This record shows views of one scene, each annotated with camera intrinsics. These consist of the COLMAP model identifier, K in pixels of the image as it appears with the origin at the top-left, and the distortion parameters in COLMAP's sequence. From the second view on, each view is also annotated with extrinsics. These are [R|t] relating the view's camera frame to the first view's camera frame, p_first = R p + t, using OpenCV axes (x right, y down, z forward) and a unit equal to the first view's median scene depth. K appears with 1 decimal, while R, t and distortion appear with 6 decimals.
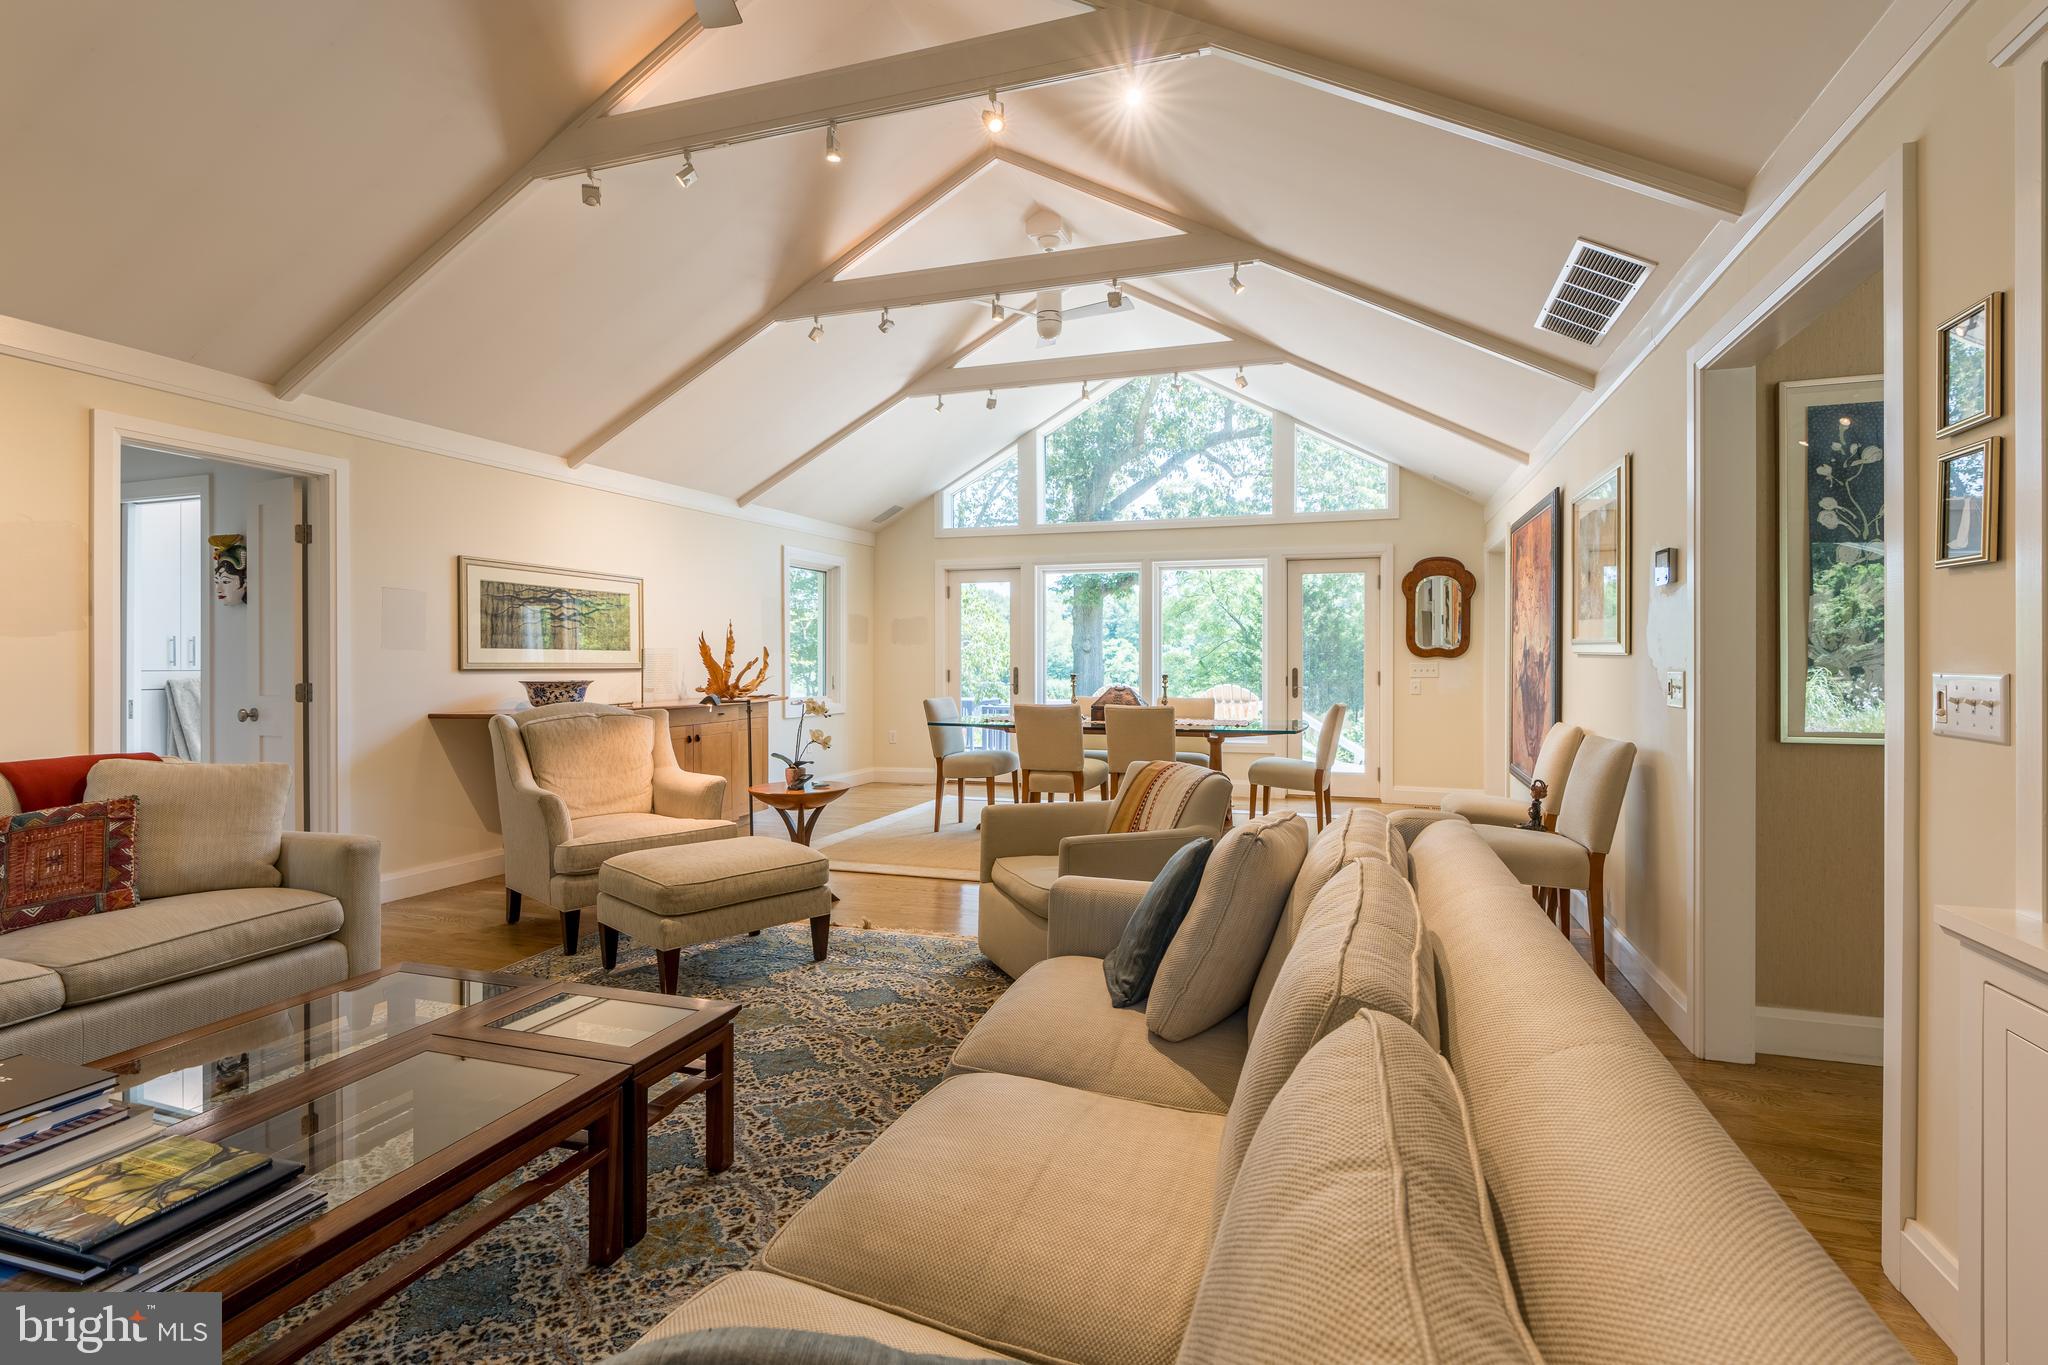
lens RADIAL K [[928.1, 0, 1041.2], [0, 928.1, 662.8], [0, 0, 1]] dist [-0.009539, 0.003363]
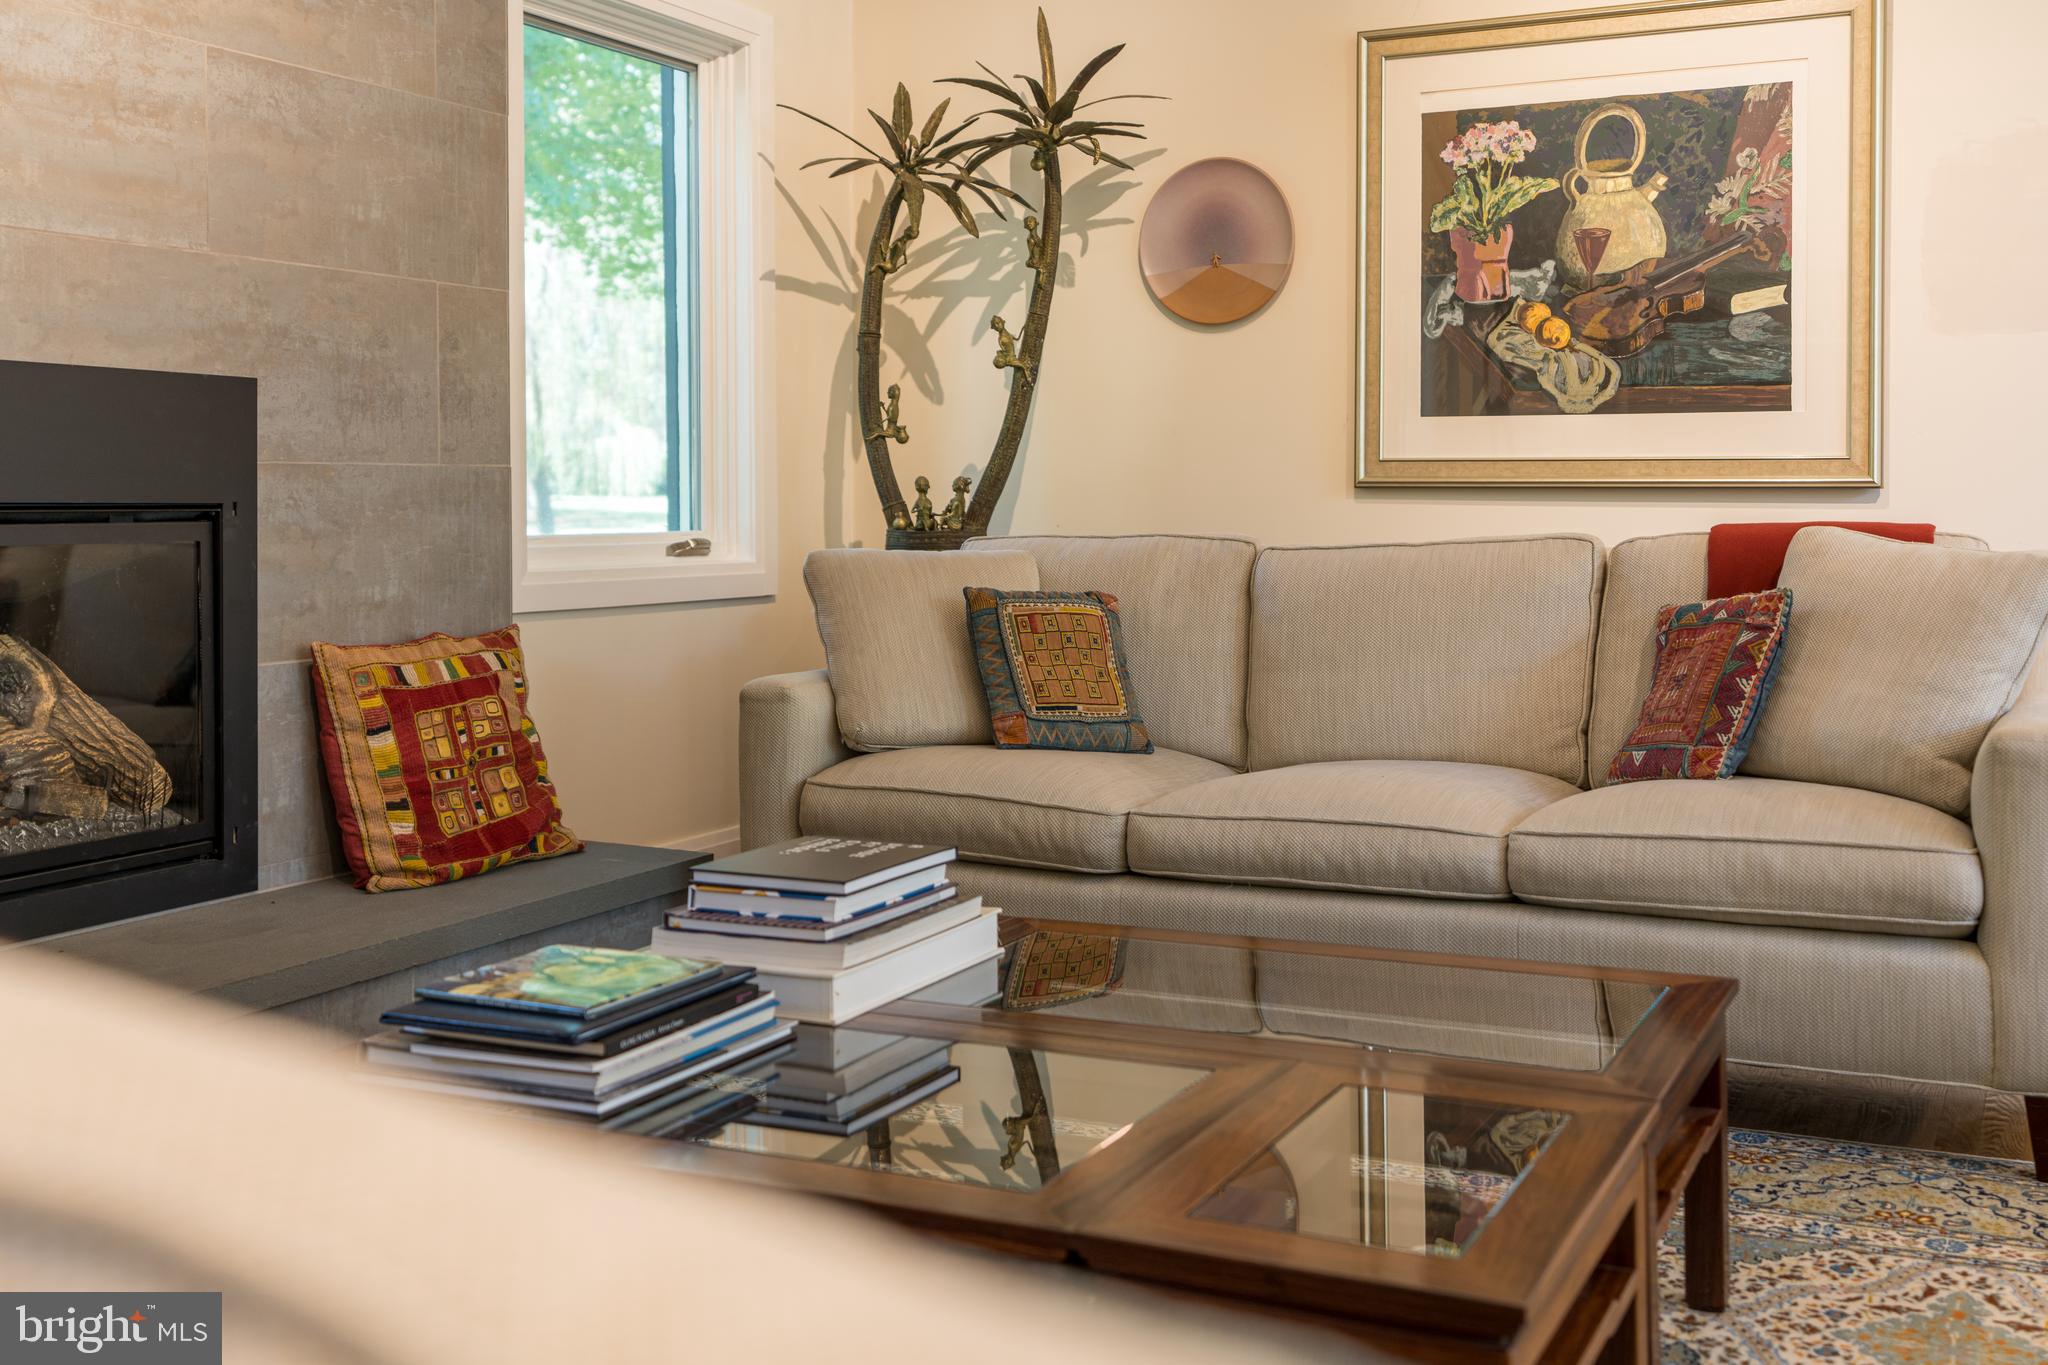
lens RADIAL K [[1993.8, 0, 1101.7], [0, 1993.8, 549.7], [0, 0, 1]] dist [-0.032434, 0.000000]
pose [[-0.153652, 0.022688, -0.987865, 0.148137], [0.008656, 0.999729, 0.021614, 0.056975], [0.988087, -0.005230, -0.153806, 0.483072]]
